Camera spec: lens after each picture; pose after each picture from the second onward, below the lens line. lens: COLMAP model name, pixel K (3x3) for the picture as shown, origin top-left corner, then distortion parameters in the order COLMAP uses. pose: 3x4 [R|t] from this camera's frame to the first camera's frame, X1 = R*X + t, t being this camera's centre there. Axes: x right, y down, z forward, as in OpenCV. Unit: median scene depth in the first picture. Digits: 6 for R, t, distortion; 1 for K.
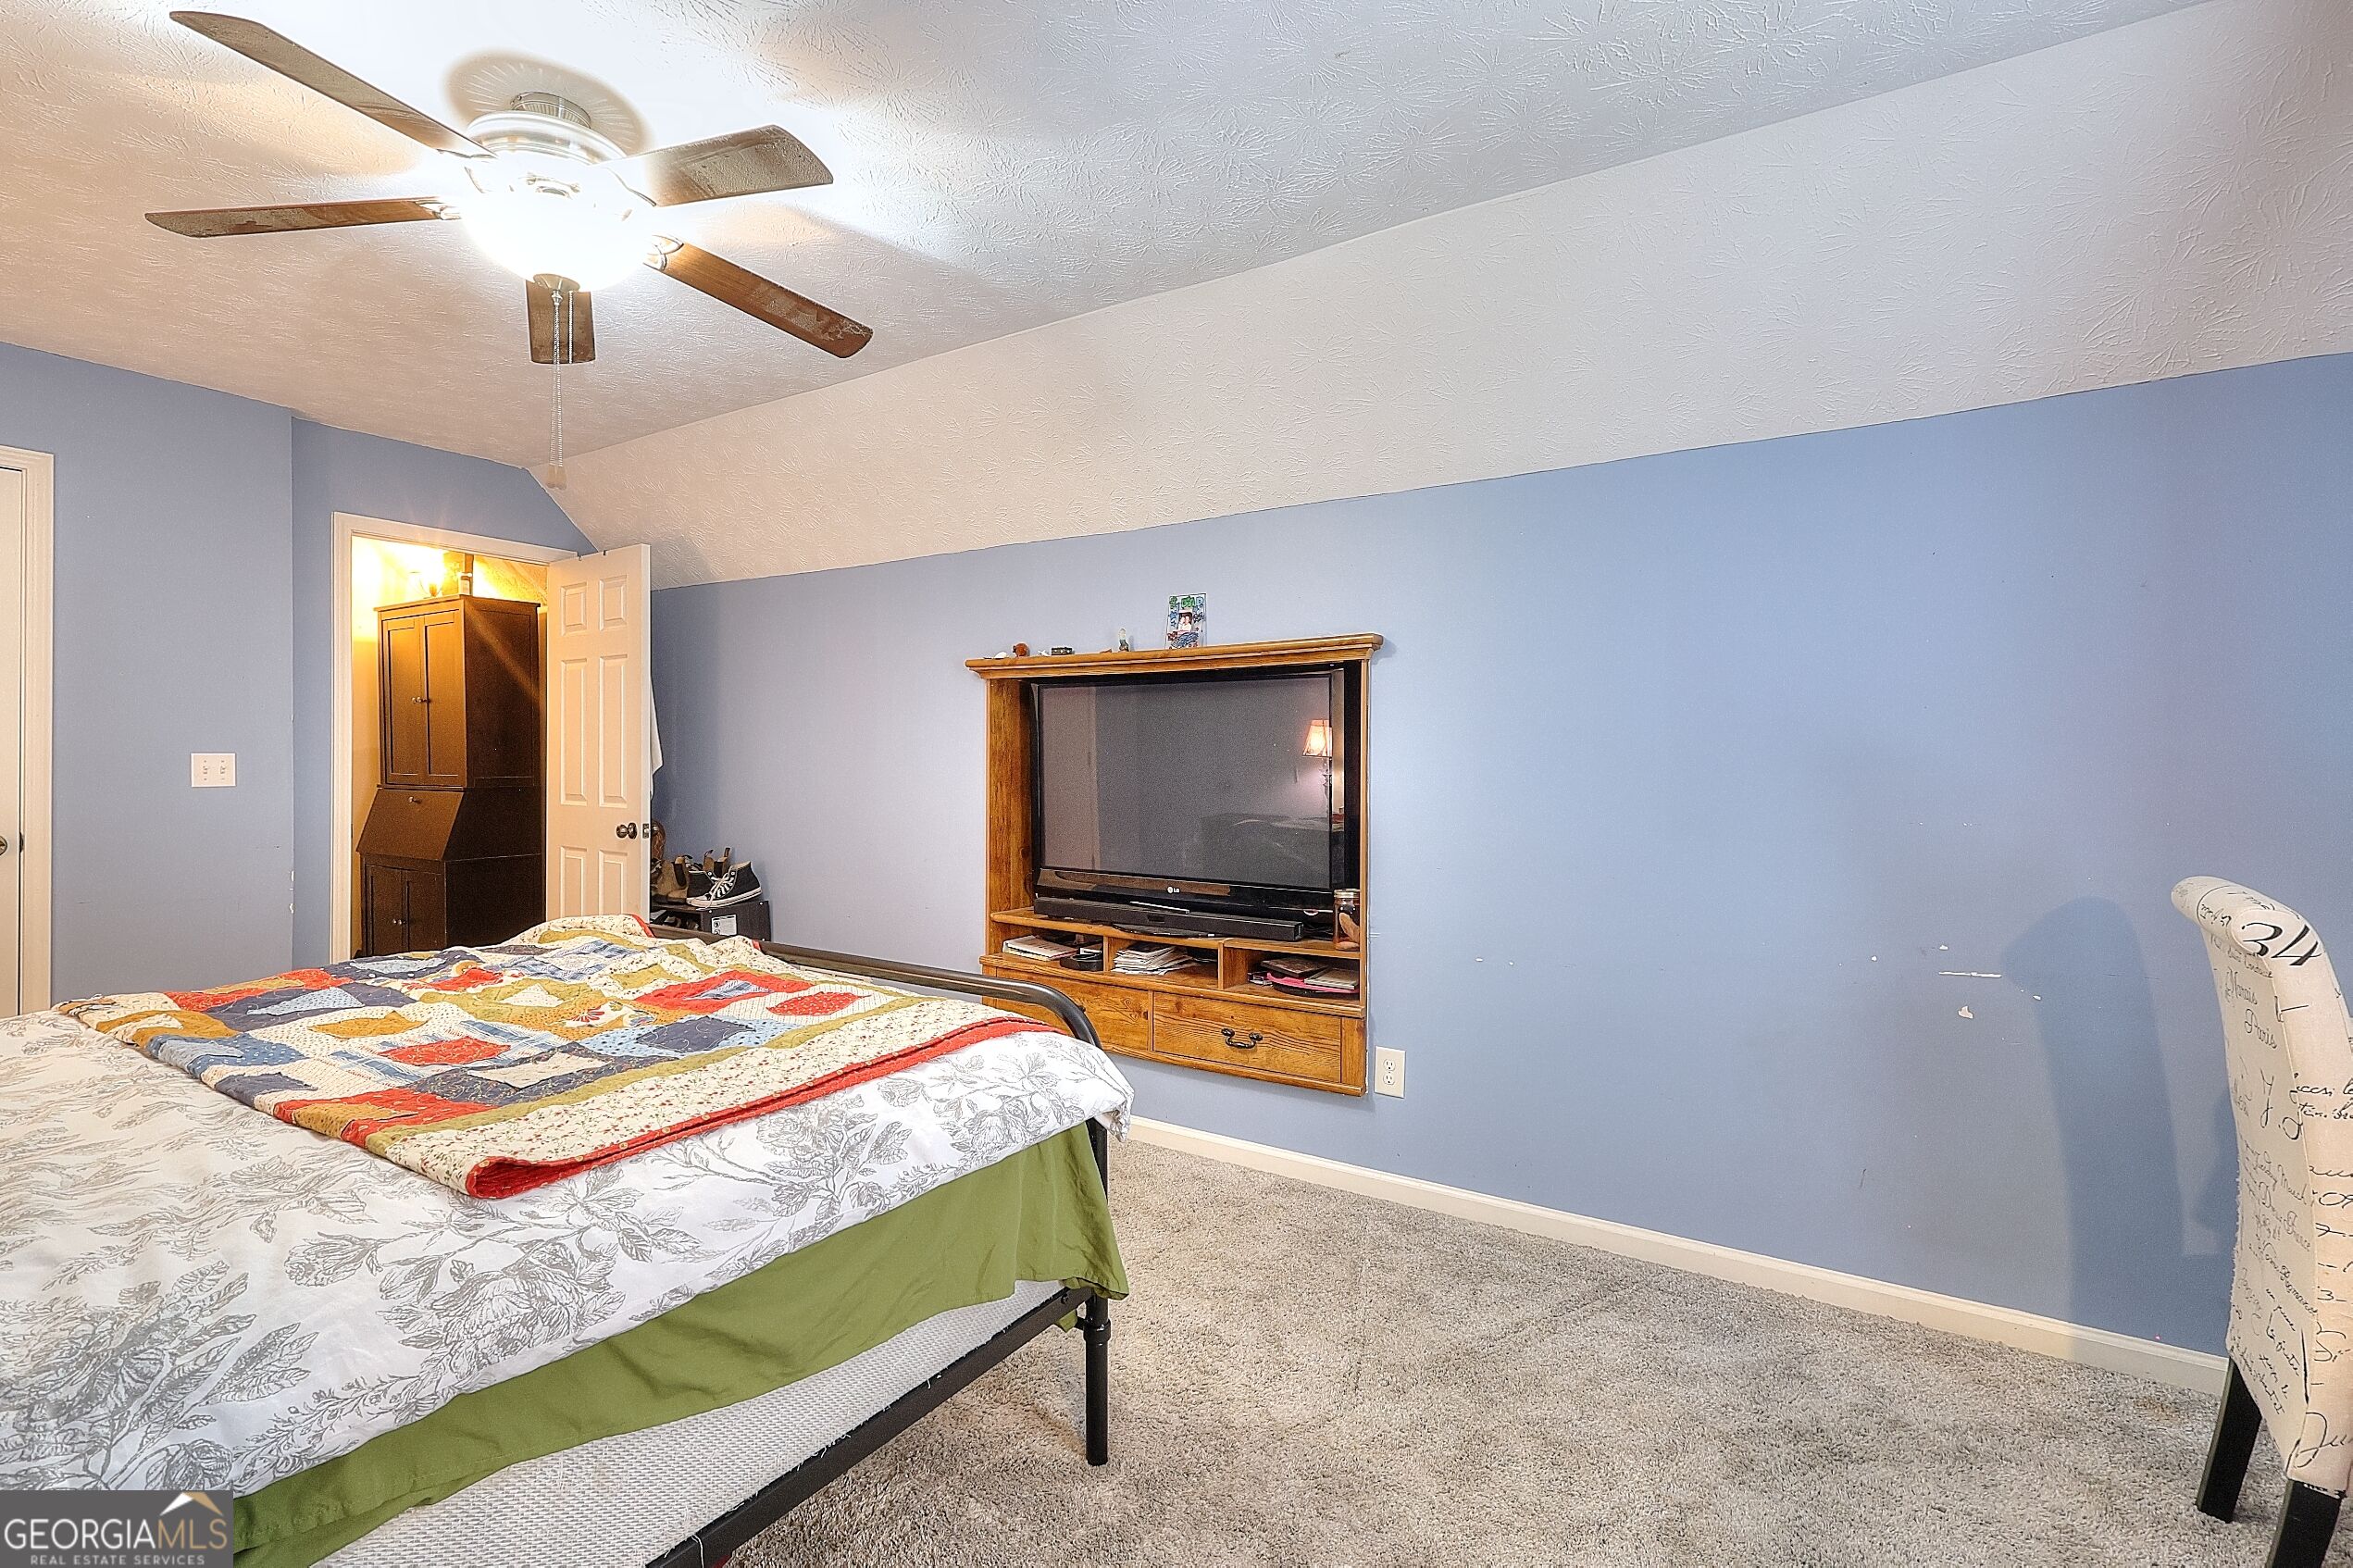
lens RADIAL K [[1079.3, 0, 1180.7], [0, 1079.3, 776.1], [0, 0, 1]] dist [-0.004525, 0.000117]
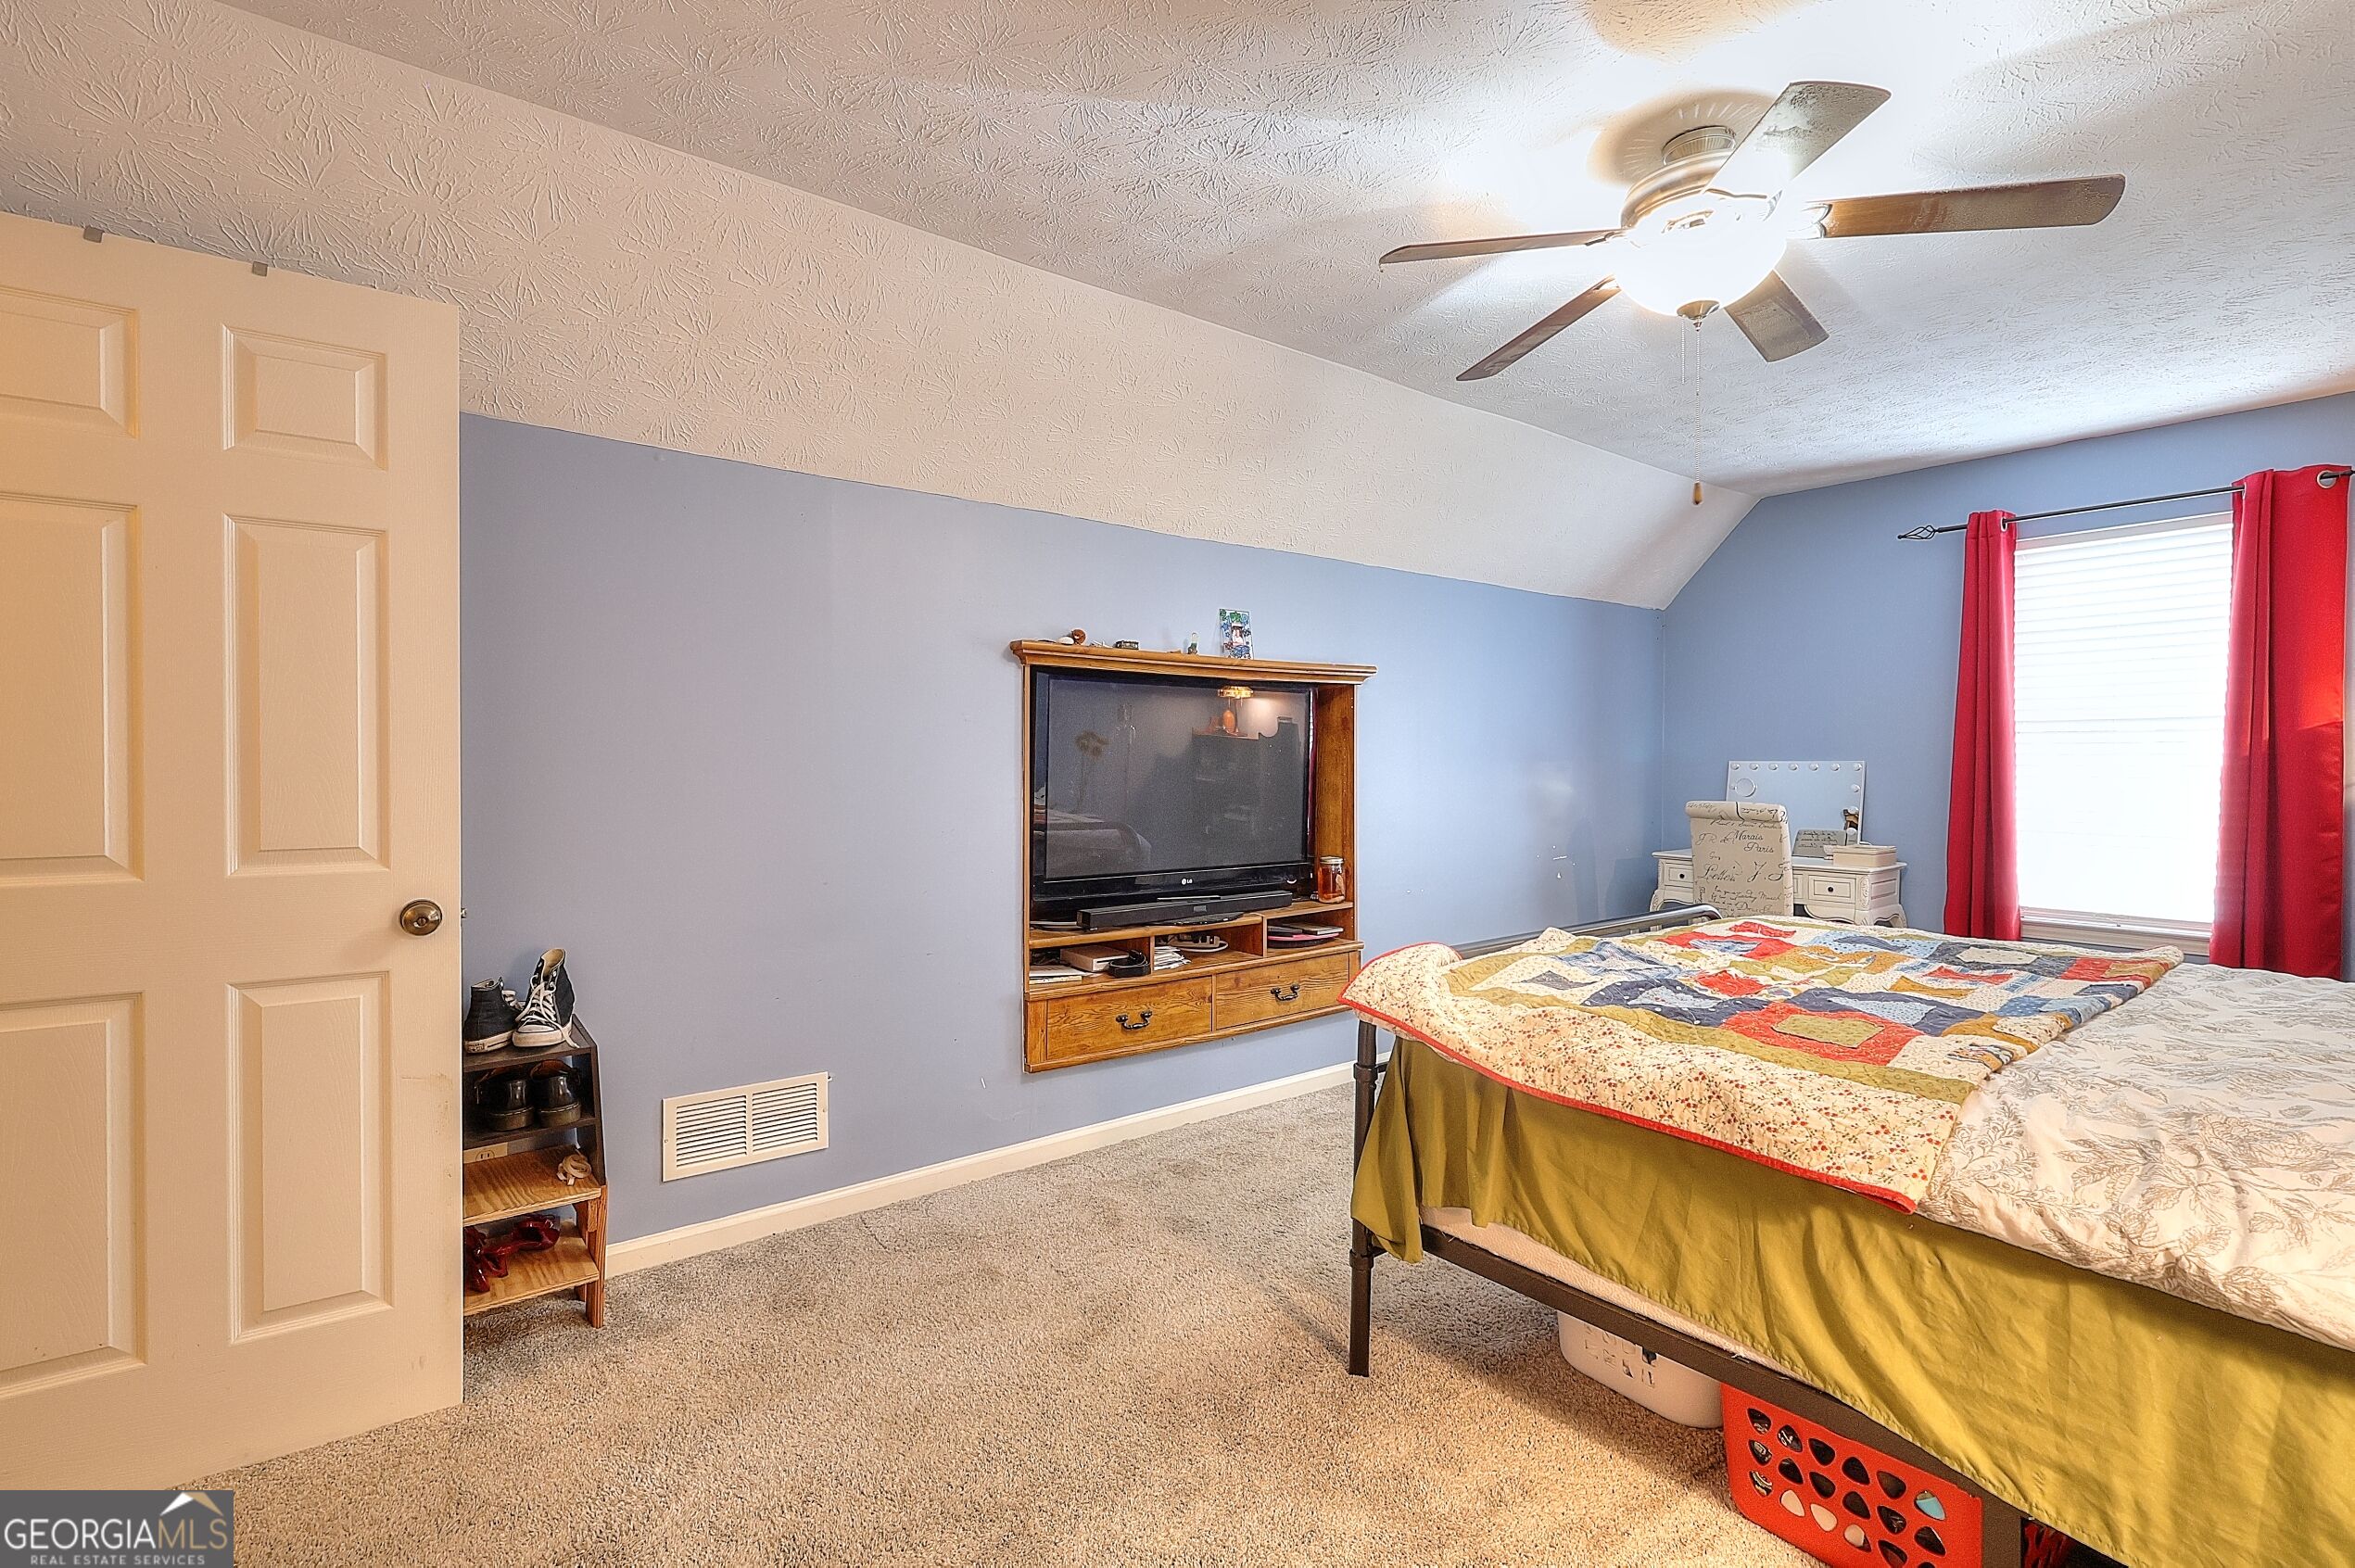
lens RADIAL K [[1080.2, 0, 1181.7], [0, 1080.2, 776.1], [0, 0, 1]] dist [-0.004525, 0.000117]
pose [[0.324403, -0.019230, 0.945723, -1.091221], [0.013186, 0.999788, 0.015807, -0.016196], [-0.945827, 0.007343, 0.324588, 0.709532]]
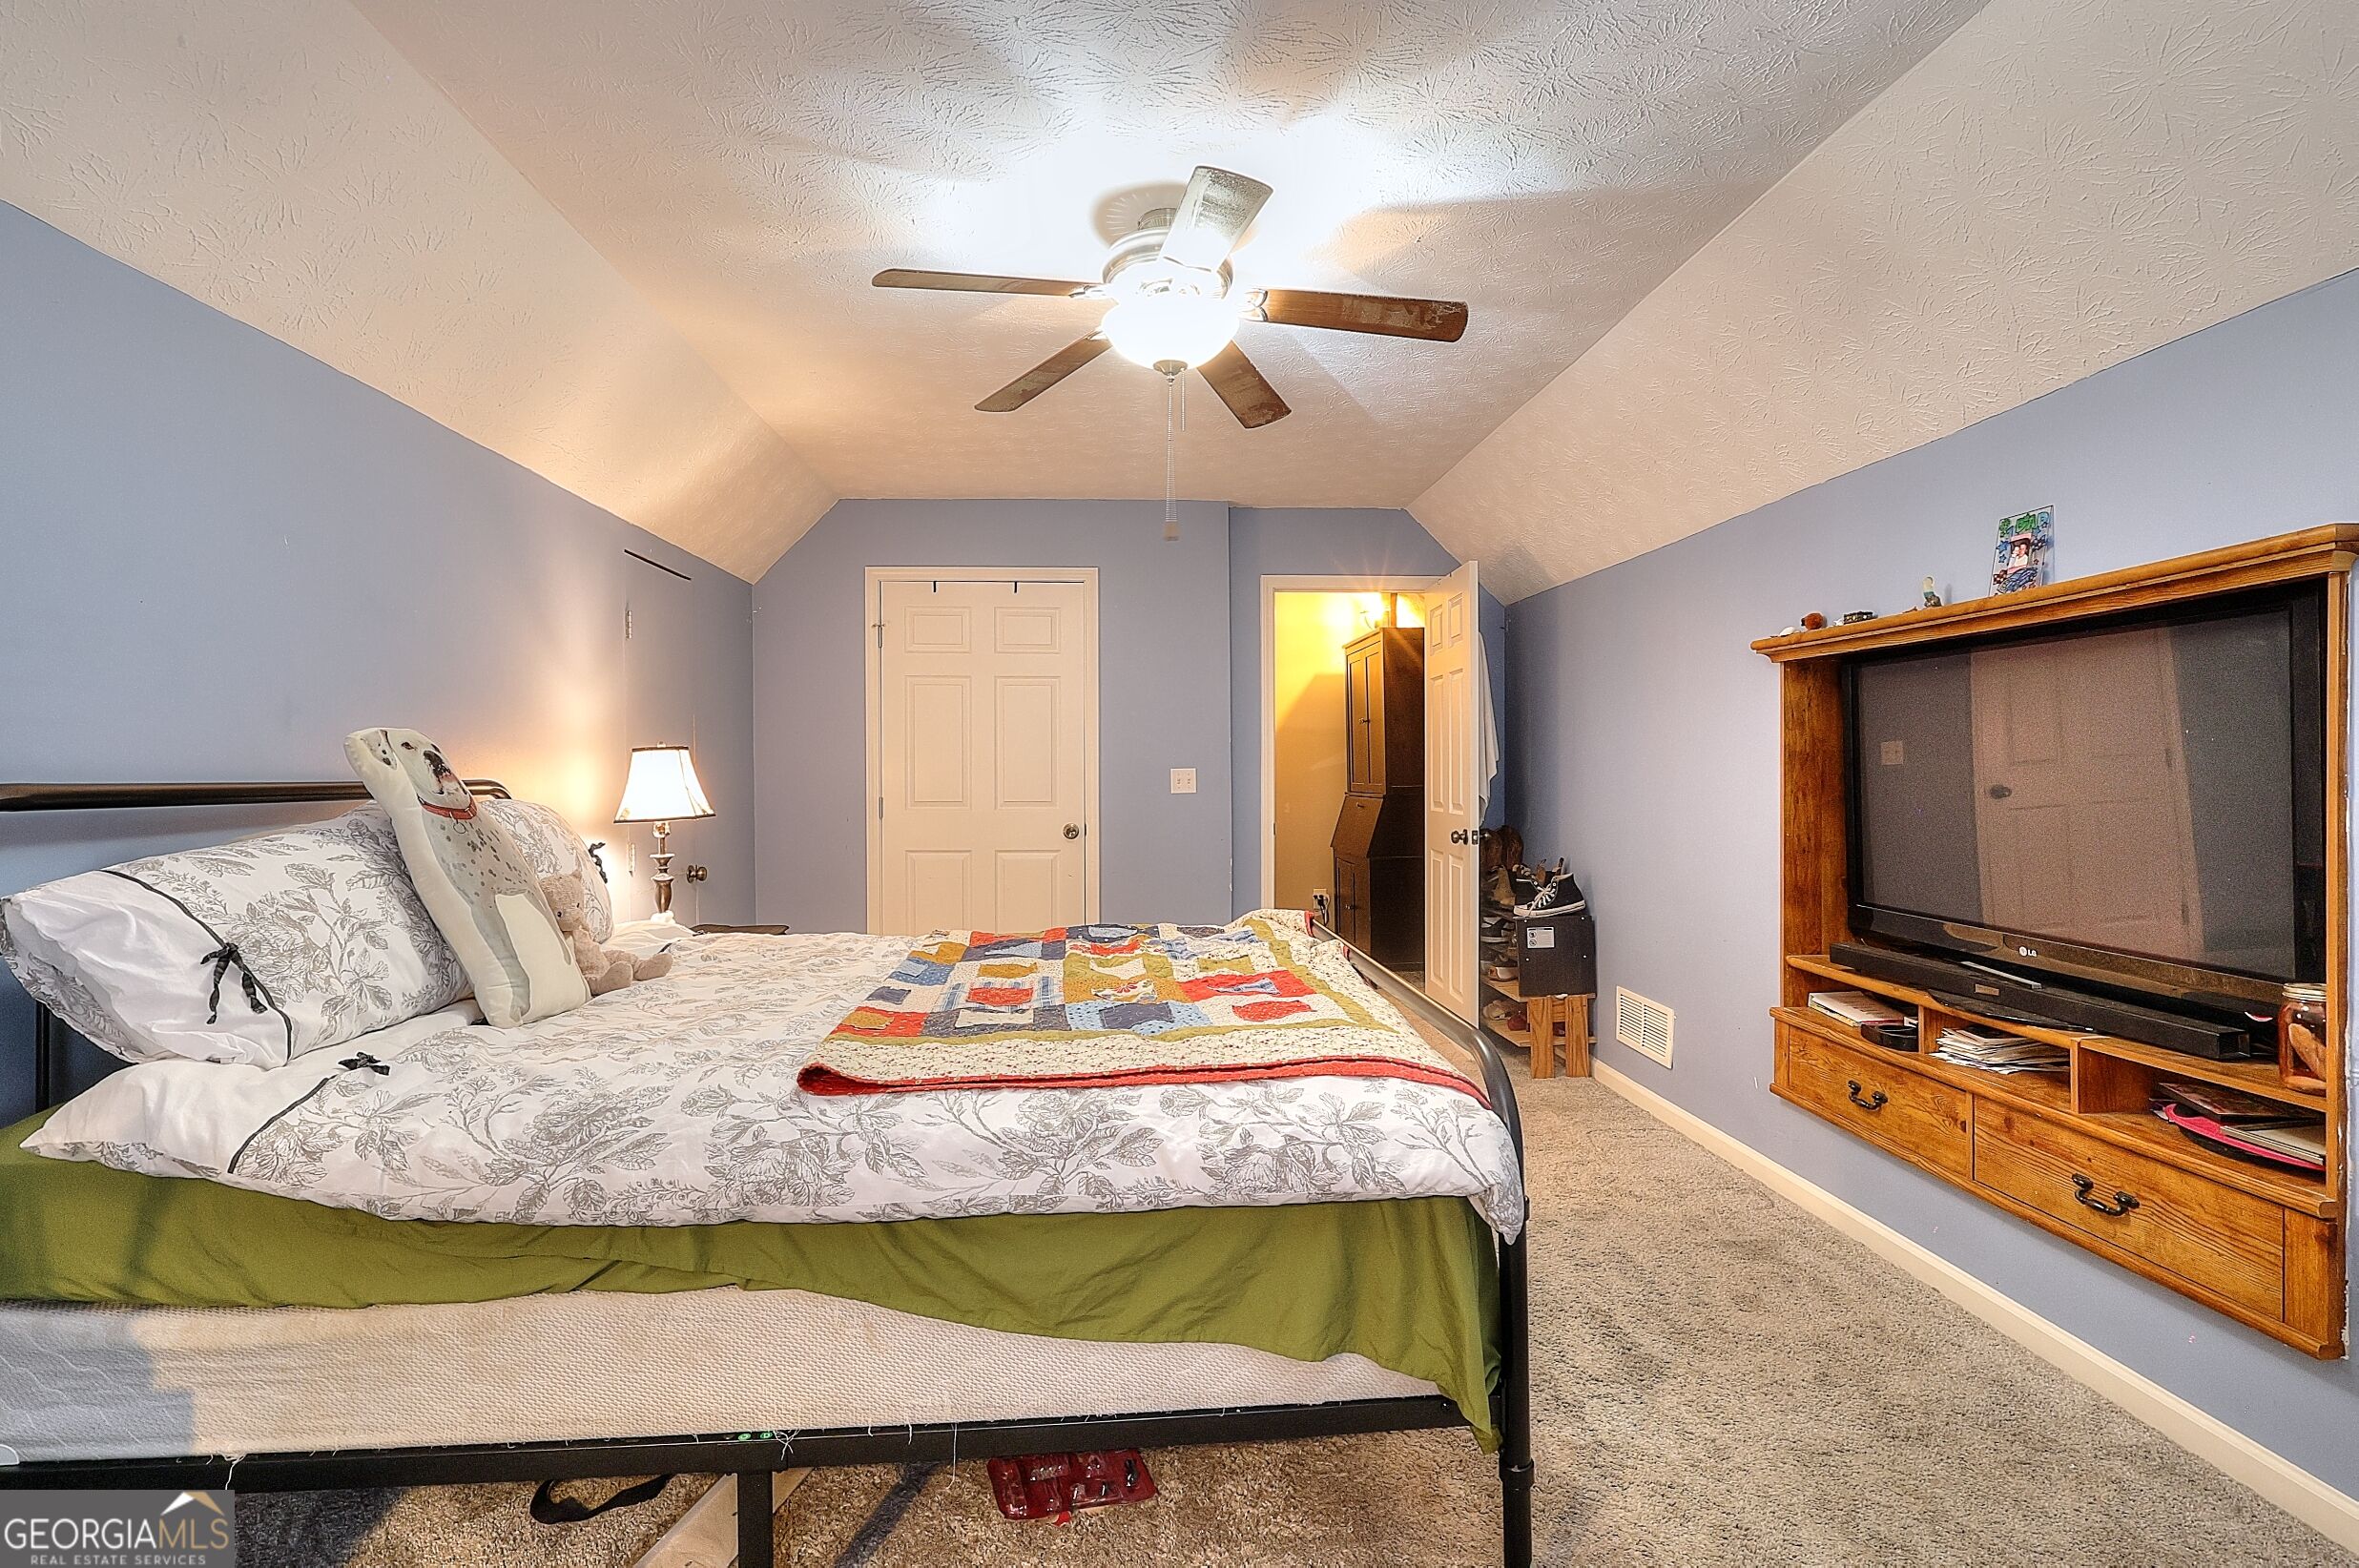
lens RADIAL K [[1114.2, 0, 1175.3], [0, 1114.2, 786.5], [0, 0, 1]] dist [-0.009905, 0.001010]
pose [[0.594447, 0.000691, -0.804134, 0.251197], [0.000987, 0.999998, 0.001589, 0.000288], [0.804134, -0.001738, 0.594445, 0.172949]]
